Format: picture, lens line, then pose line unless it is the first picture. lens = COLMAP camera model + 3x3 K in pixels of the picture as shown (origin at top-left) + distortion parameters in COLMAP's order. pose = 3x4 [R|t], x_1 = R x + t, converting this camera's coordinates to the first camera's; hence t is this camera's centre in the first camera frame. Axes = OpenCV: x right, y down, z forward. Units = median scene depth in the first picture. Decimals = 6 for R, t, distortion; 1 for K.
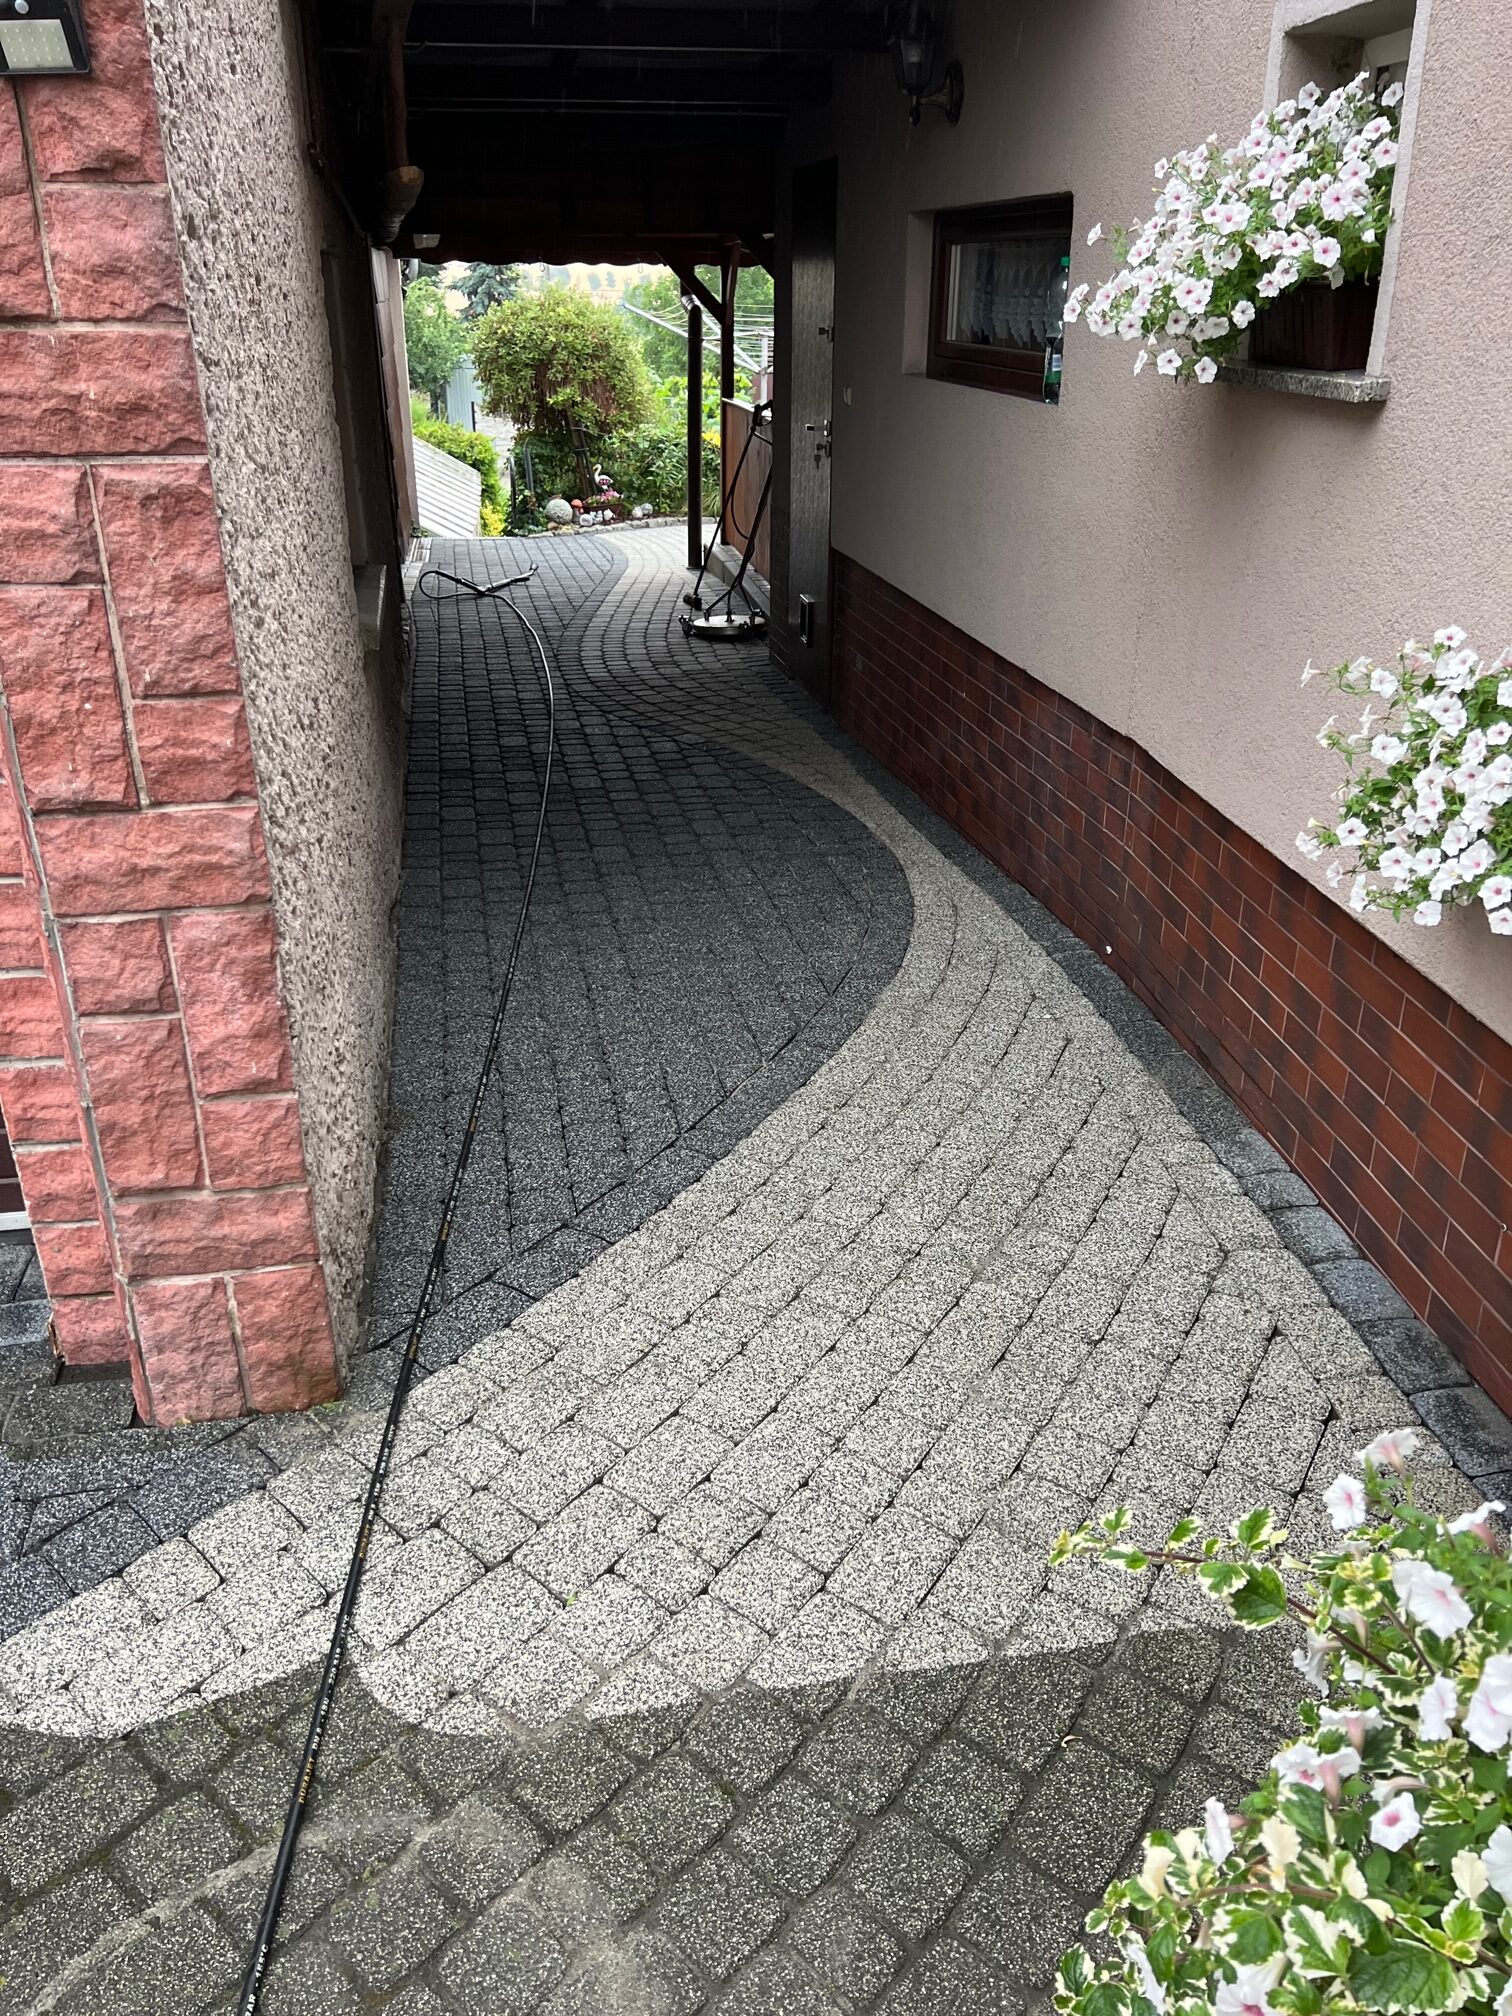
lens RADIAL K [[1508.6, 0, 751.4], [0, 1508.6, 1014.6], [0, 0, 1]] dist [0.048866, -0.053145]
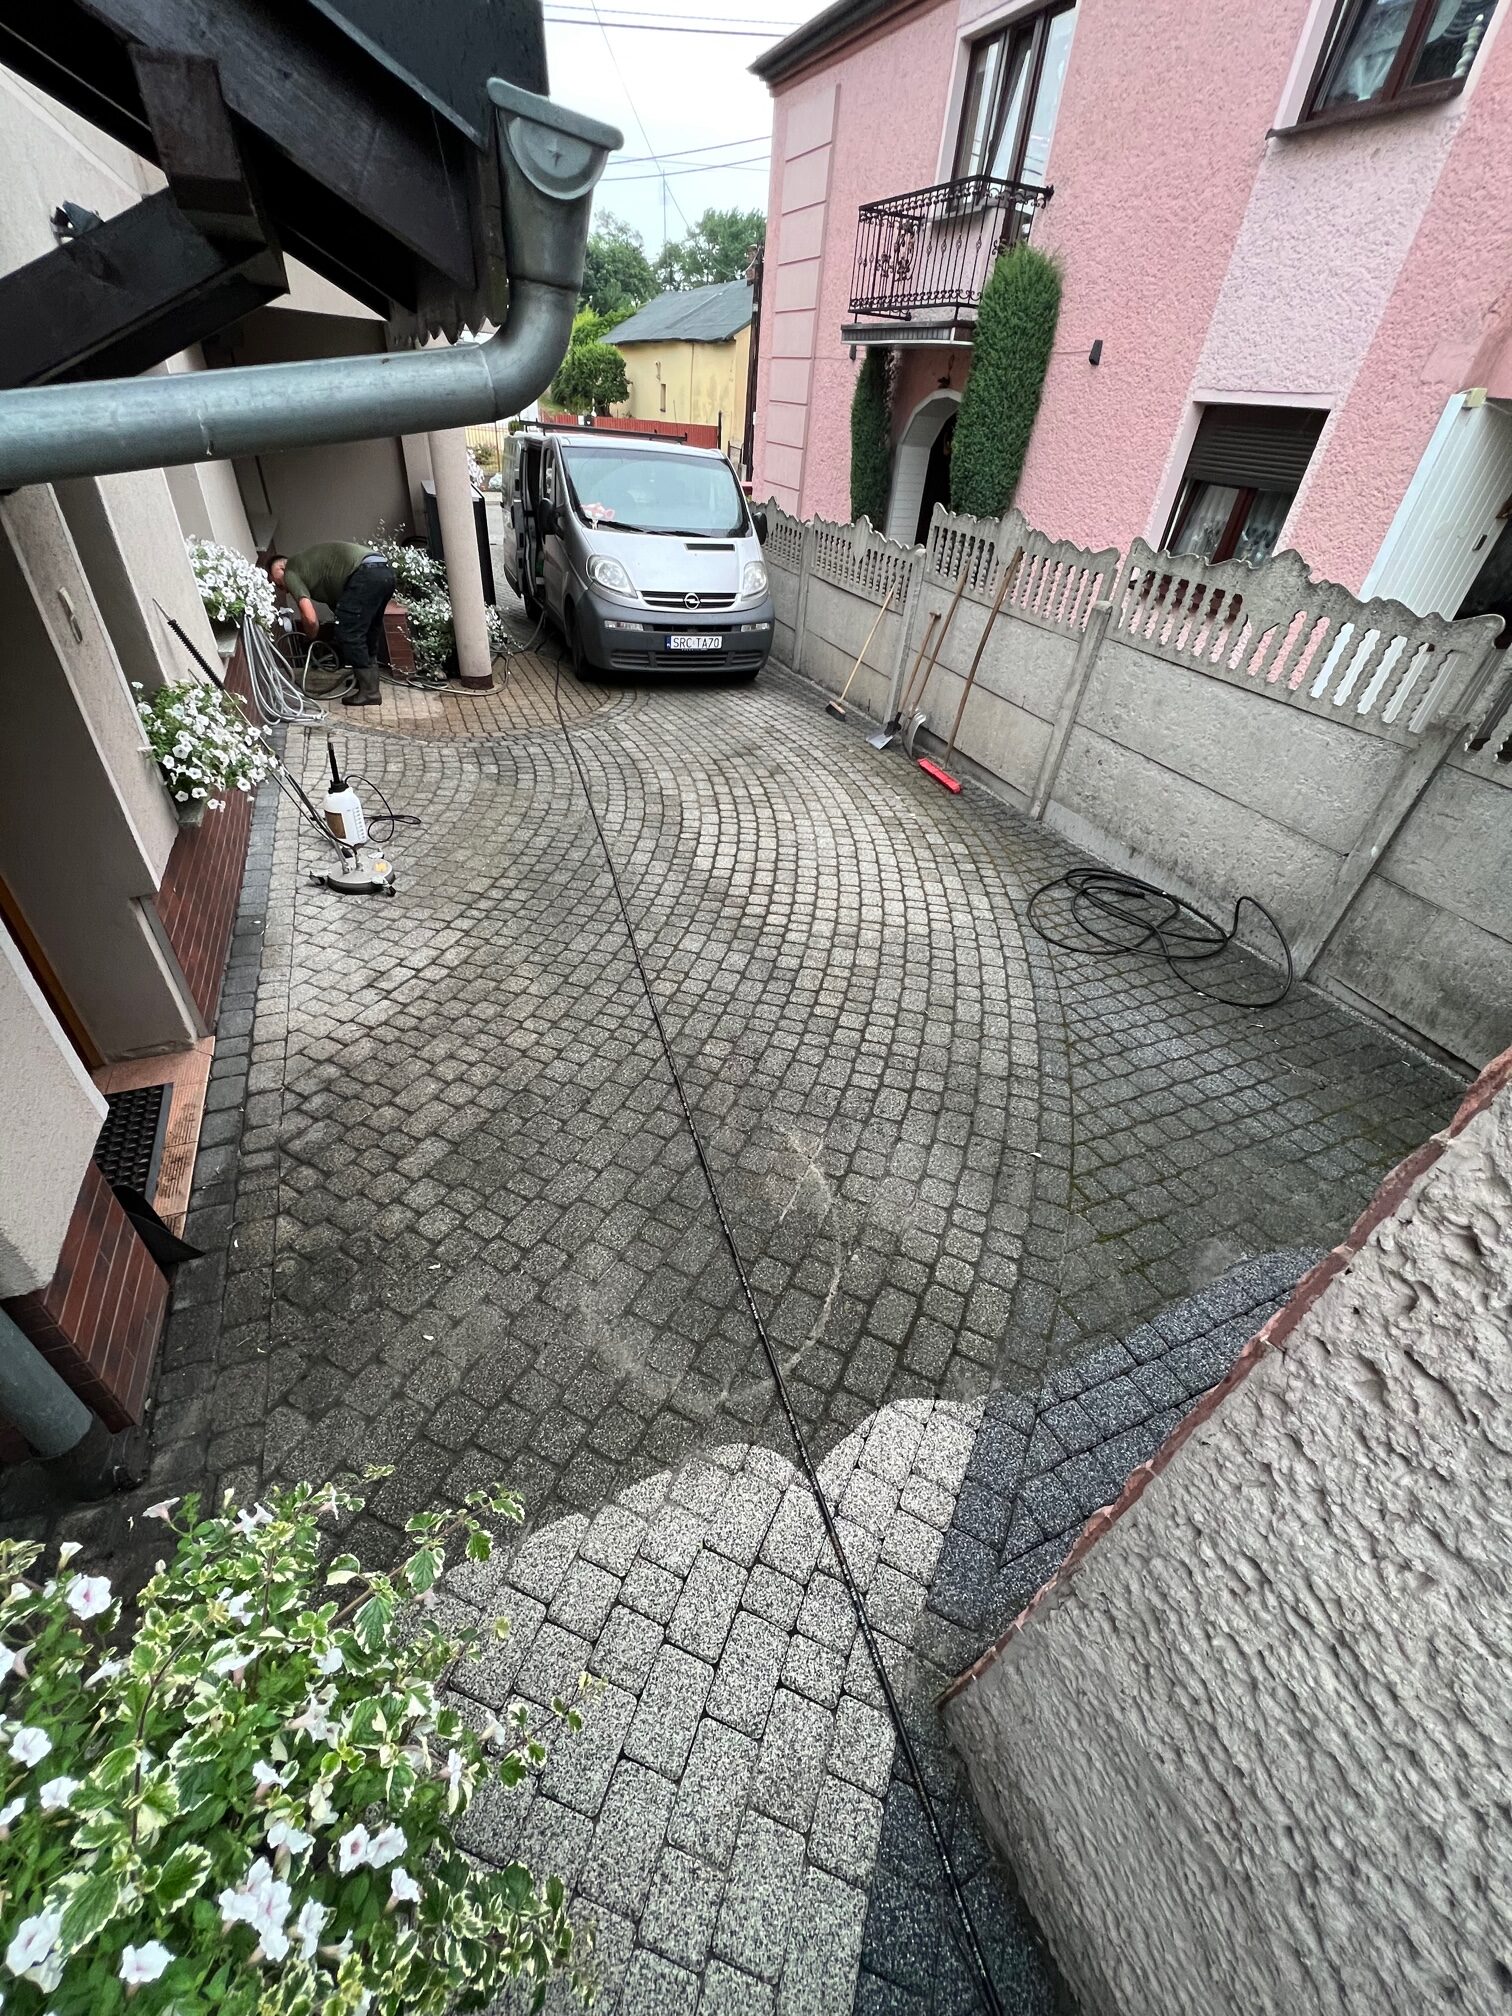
lens RADIAL K [[801.8, 0, 753.9], [0, 801.8, 1005.9], [0, 0, 1]] dist [-0.002851, 0.000190]
pose [[-0.961967, 0.095653, -0.255872, -0.004344], [-0.186880, 0.452745, 0.871836, -0.545126], [0.199239, 0.886494, -0.417650, 0.690923]]
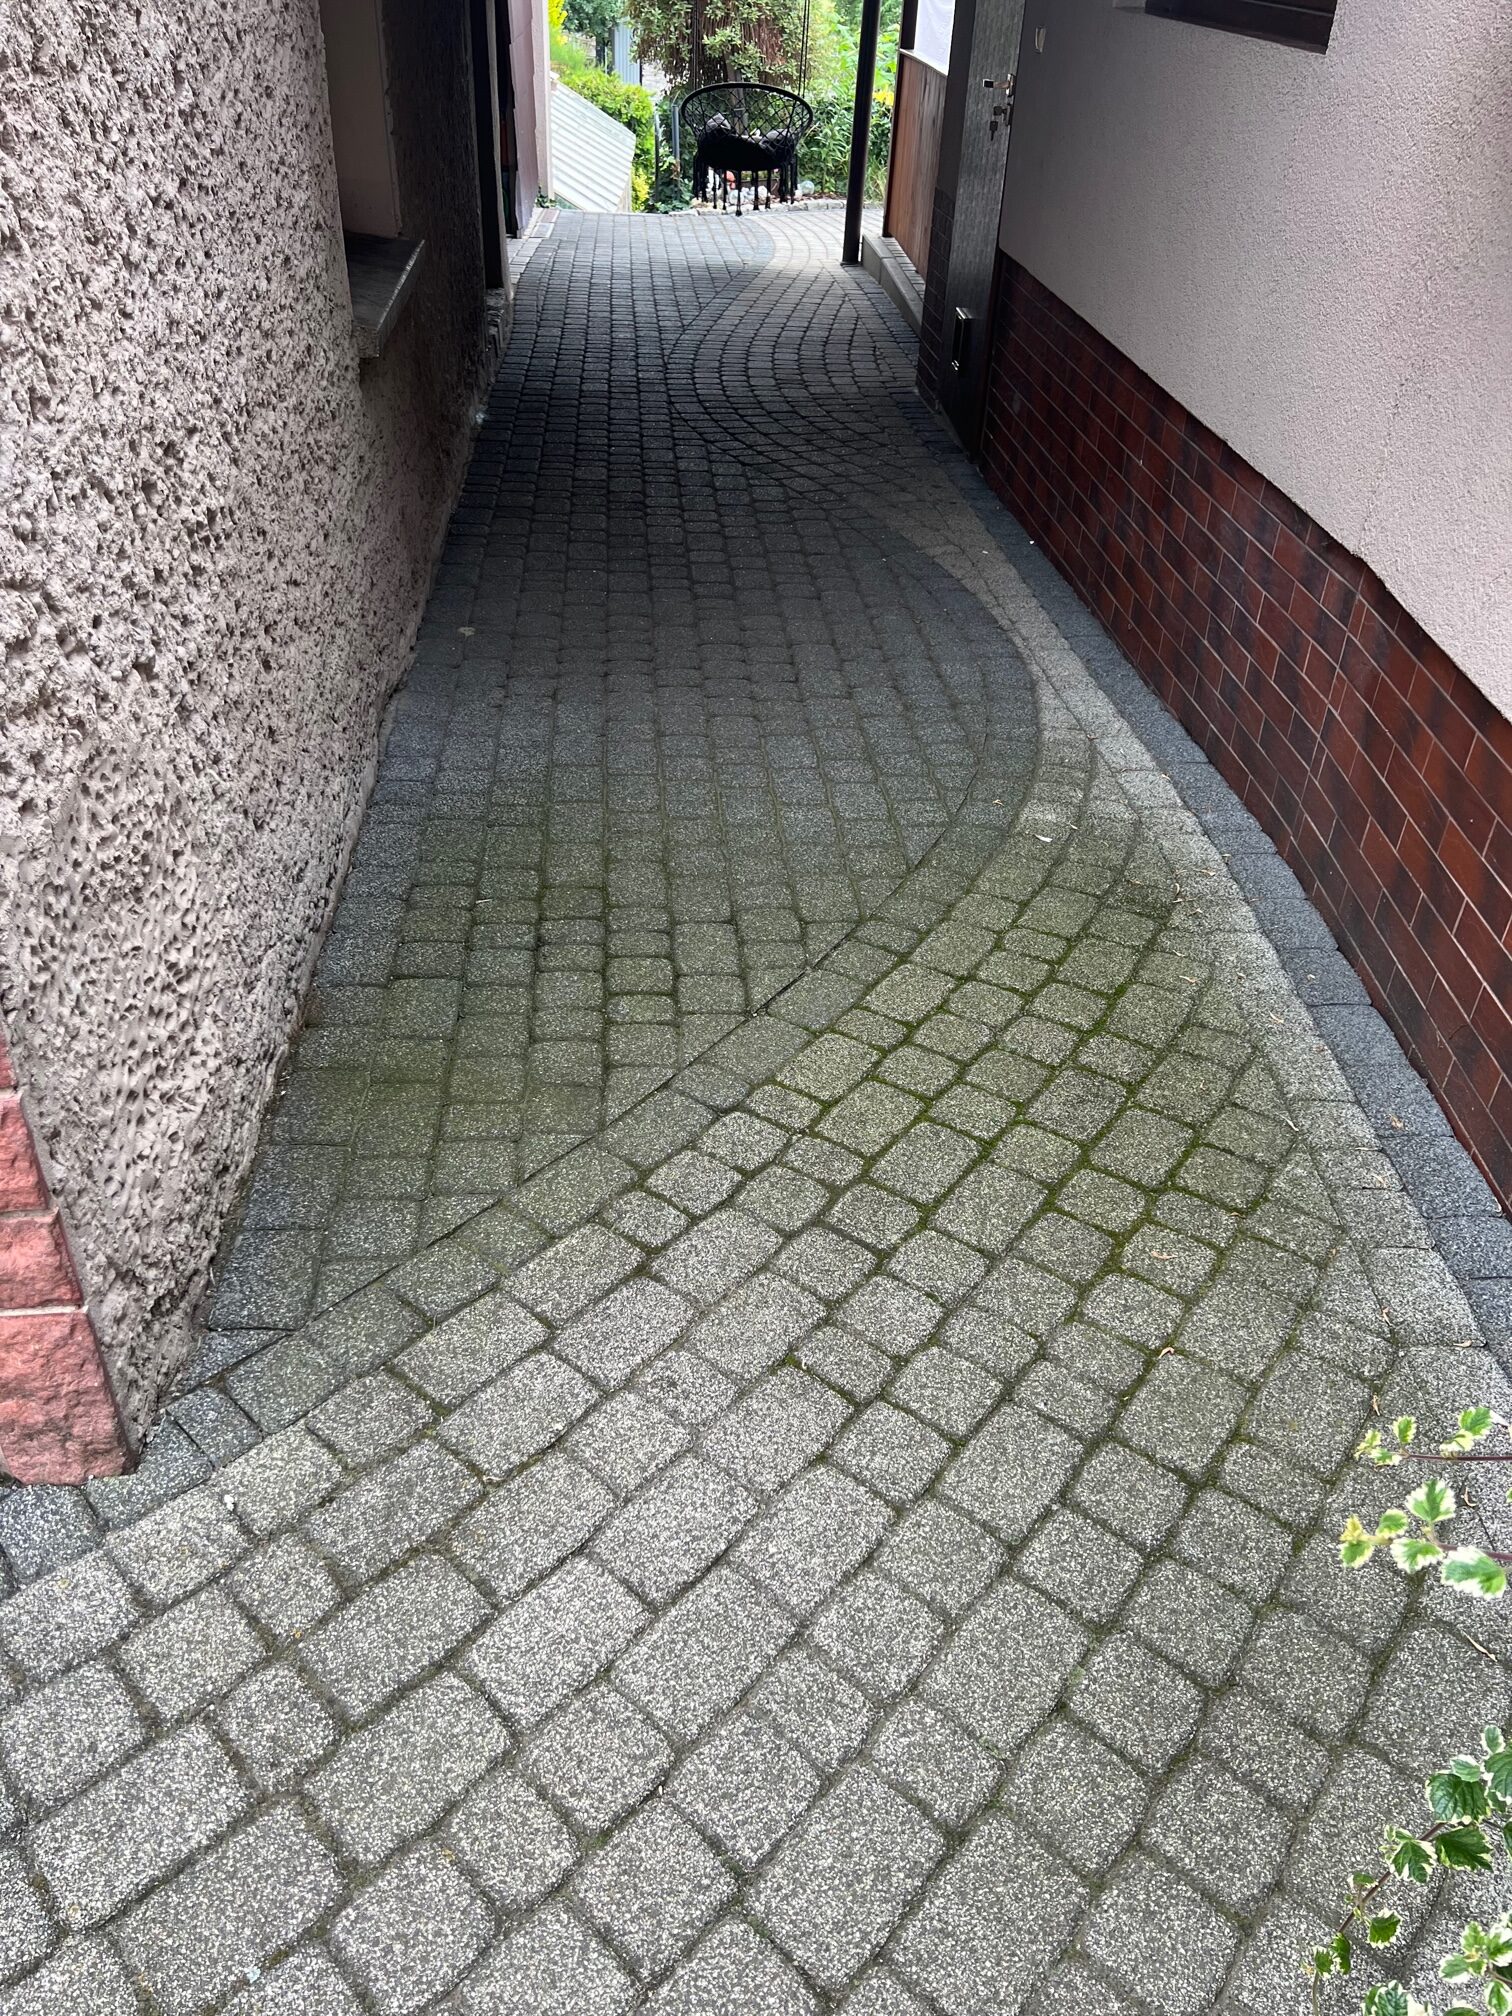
lens RADIAL K [[1508.6, 0, 748.7], [0, 1508.6, 1017.7], [0, 0, 1]] dist [0.048866, -0.053145]
pose [[0.992453, 0.098684, -0.072794, 0.051315], [-0.084430, 0.980402, 0.178000, -0.107267], [0.088933, -0.170510, 0.981334, 0.332404]]
